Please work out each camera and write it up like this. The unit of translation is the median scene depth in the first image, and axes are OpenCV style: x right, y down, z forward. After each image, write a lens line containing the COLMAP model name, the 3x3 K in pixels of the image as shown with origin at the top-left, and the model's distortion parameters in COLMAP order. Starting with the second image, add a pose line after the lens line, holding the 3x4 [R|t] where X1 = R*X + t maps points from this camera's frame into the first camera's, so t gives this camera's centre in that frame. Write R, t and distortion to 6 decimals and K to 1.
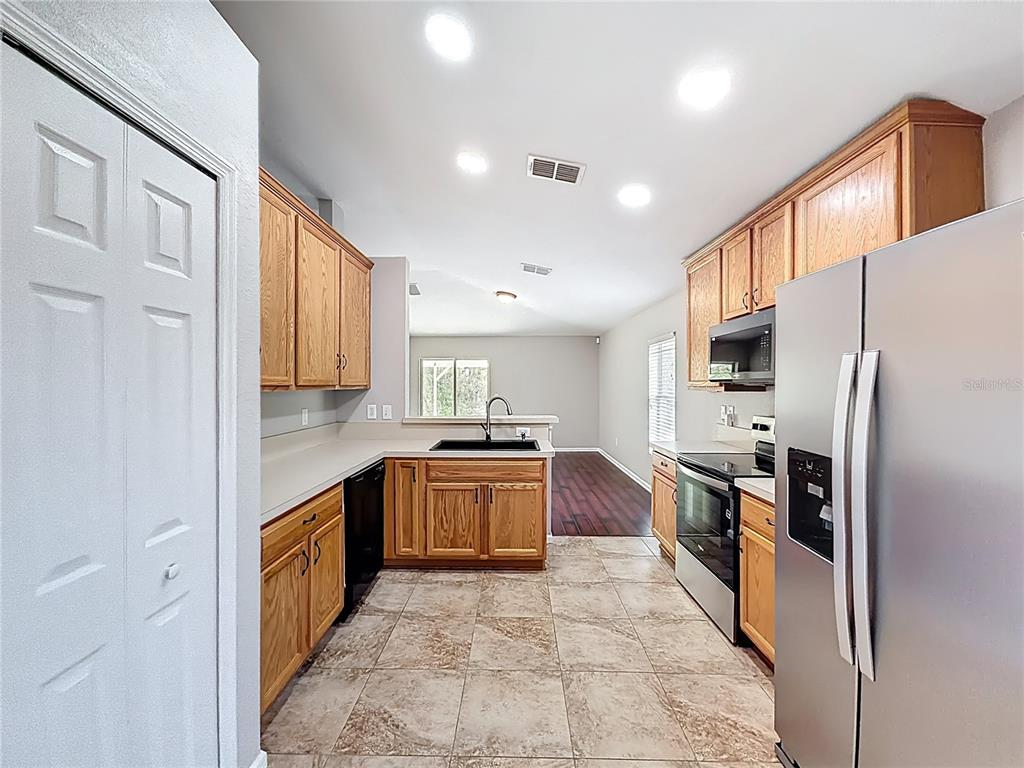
lens RADIAL K [[406.2, 0, 496.8], [0, 406.2, 388.7], [0, 0, 1]] dist [-0.015671, -0.000038]
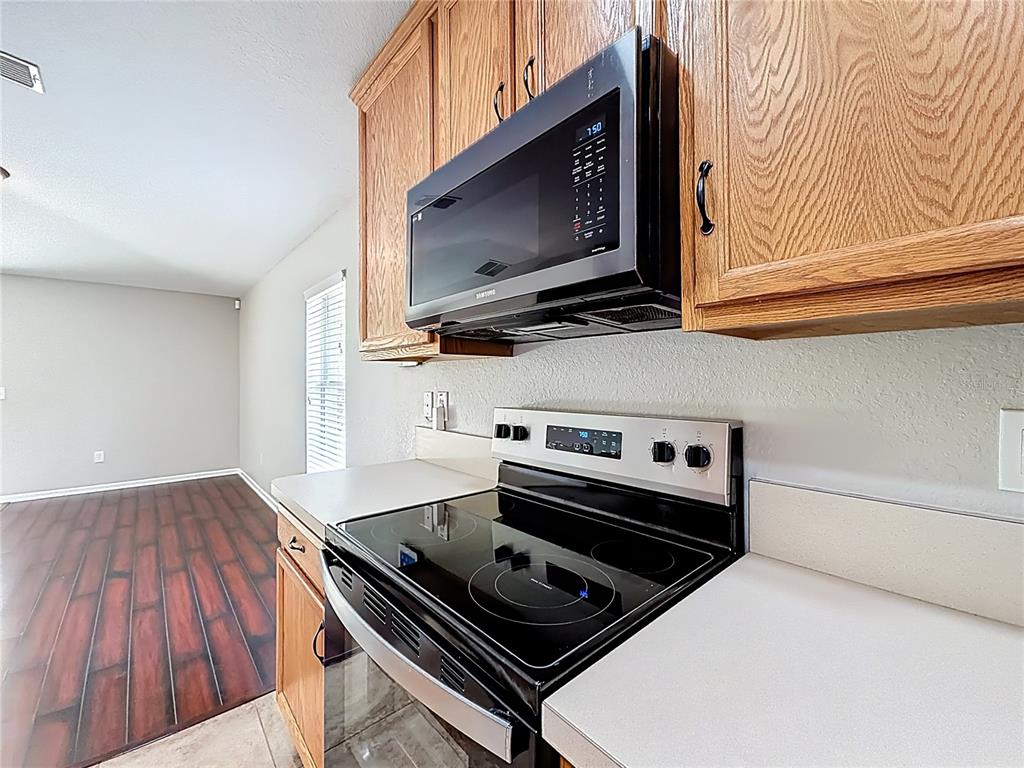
lens RADIAL K [[415.4, 0, 512.0], [0, 415.4, 384.0], [0, 0, 1]] dist [0.000800, -0.007596]
pose [[0.722675, 0.001676, 0.691186, 0.300138], [0.000893, 0.999994, -0.003359, 0.038775], [-0.691187, 0.003045, 0.722669, 0.600118]]
